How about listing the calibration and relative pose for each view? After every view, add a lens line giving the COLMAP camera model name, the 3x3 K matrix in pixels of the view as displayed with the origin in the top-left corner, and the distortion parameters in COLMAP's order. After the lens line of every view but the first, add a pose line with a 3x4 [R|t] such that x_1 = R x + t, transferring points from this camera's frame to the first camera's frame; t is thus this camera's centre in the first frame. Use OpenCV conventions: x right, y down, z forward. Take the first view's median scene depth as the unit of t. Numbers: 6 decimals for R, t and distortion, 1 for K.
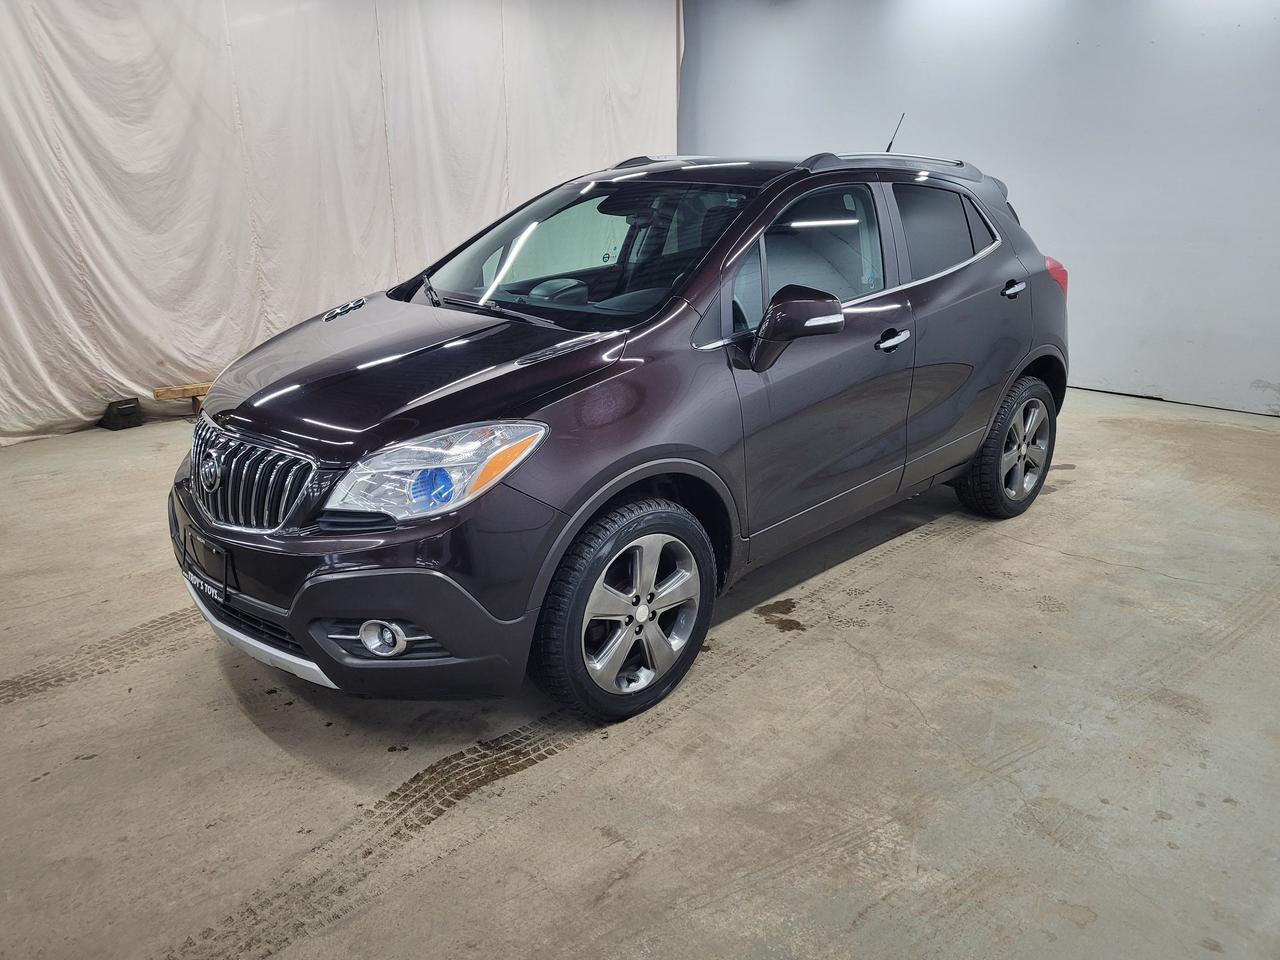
lens RADIAL K [[970.9, 0, 654.0], [0, 970.9, 481.1], [0, 0, 1]] dist [0.026826, -0.058118]
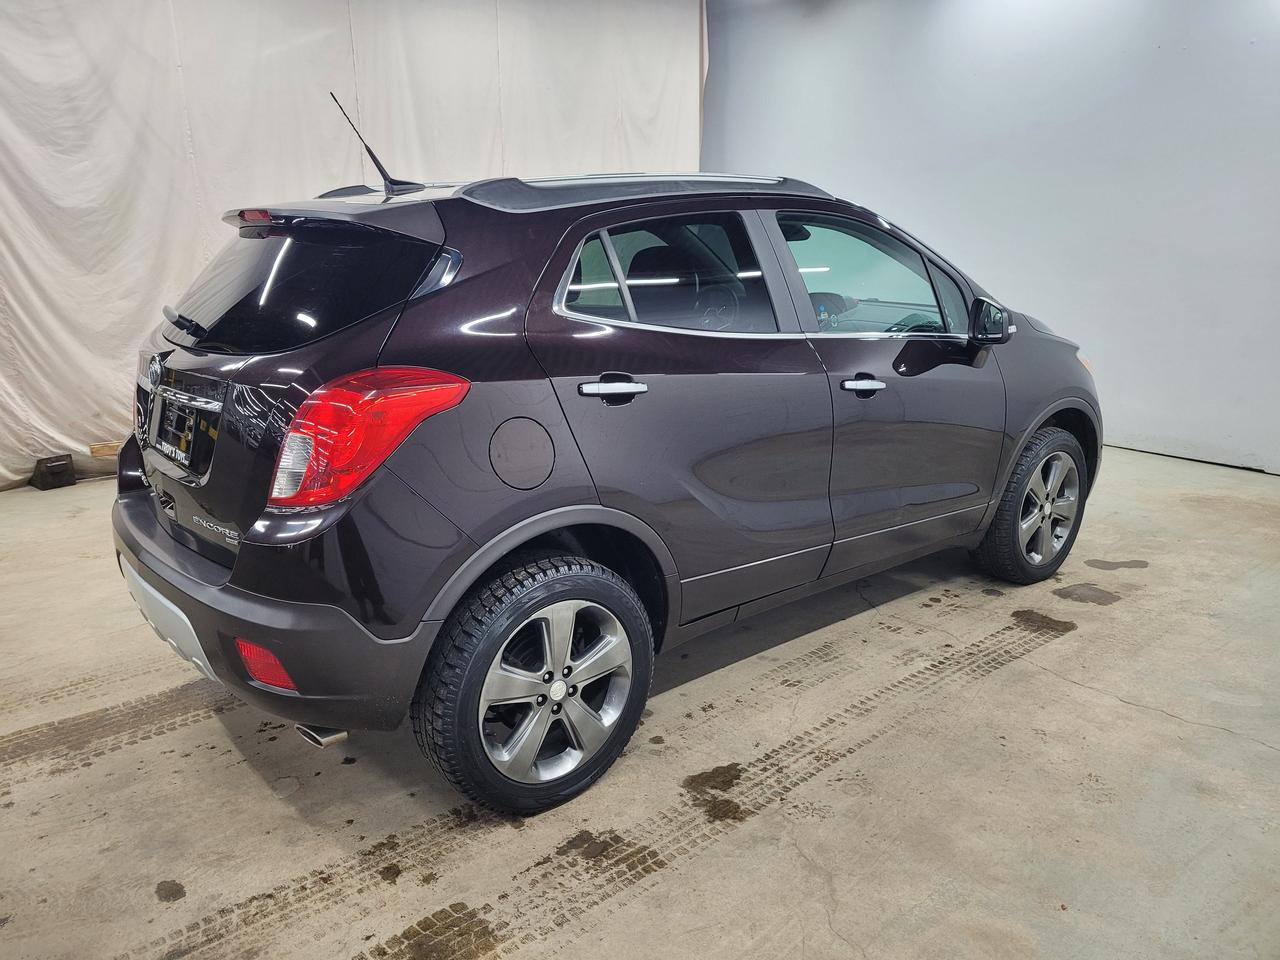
lens RADIAL K [[960.9, 0, 648.1], [0, 960.9, 478.3], [0, 0, 1]] dist [0.008628, -0.020043]
pose [[0.995716, 0.017999, -0.090699, 0.091443], [-0.020765, 0.999345, -0.029650, -0.050521], [0.090106, 0.031406, 0.995437, 0.169776]]
